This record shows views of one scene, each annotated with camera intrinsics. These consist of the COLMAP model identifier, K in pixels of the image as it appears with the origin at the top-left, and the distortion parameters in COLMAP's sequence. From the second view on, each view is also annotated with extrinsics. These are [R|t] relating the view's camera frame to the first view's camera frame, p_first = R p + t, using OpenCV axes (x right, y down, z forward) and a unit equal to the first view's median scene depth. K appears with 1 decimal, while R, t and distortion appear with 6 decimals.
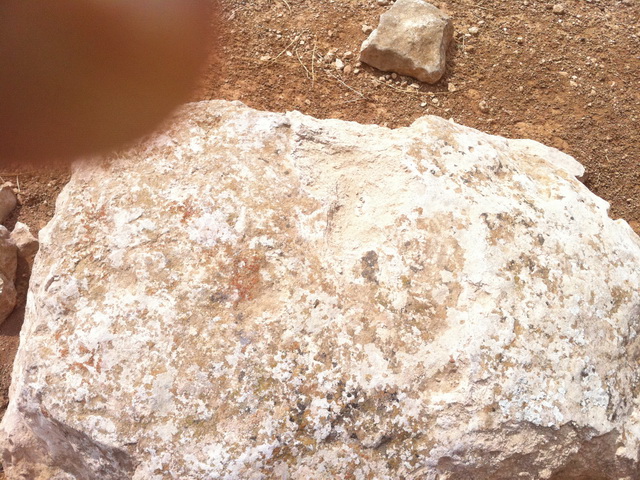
lens RADIAL K [[610.5, 0, 320.0], [0, 610.5, 240.0], [0, 0, 1]] dist [0.107554, -0.342810]
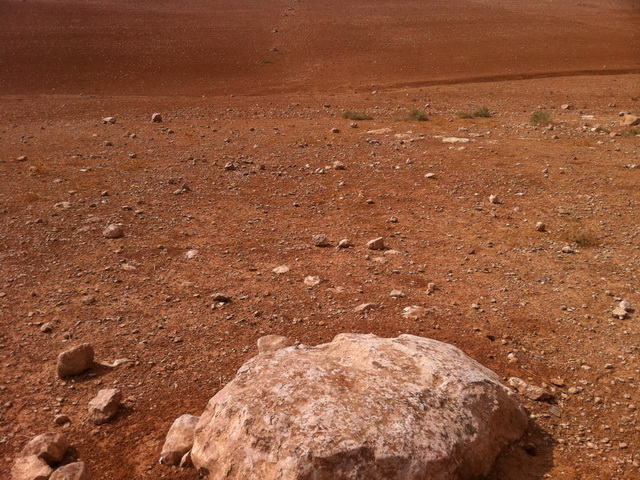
lens RADIAL K [[610.5, 0, 320.0], [0, 610.5, 240.0], [0, 0, 1]] dist [0.107554, -0.342810]
pose [[0.742591, -0.214896, 0.634333, -1.420238], [0.609718, 0.608825, -0.507520, 0.789395], [-0.277133, 0.763644, 0.583134, -0.570102]]
